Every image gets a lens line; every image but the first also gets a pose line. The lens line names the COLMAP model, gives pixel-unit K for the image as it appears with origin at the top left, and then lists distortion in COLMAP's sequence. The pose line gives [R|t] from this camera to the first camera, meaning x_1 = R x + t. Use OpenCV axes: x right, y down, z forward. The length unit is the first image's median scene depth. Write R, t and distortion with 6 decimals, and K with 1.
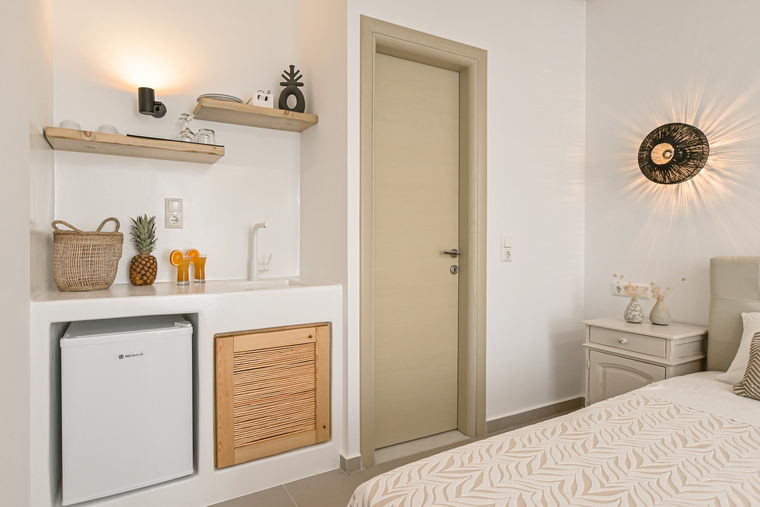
lens RADIAL K [[436.4, 0, 380.0], [0, 436.4, 253.5], [0, 0, 1]] dist [-0.002586, -0.000431]
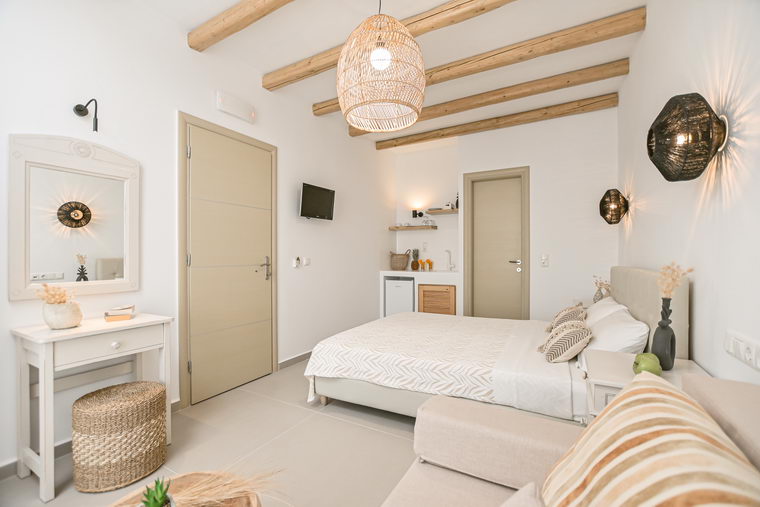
lens RADIAL K [[333.0, 0, 380.0], [0, 333.0, 253.5], [0, 0, 1]] dist [0.000018, -0.000003]
pose [[0.516845, -0.005486, -0.856061, 1.481923], [-0.018201, 0.999683, -0.017395, -0.001345], [0.855885, 0.024572, 0.516582, -0.521459]]
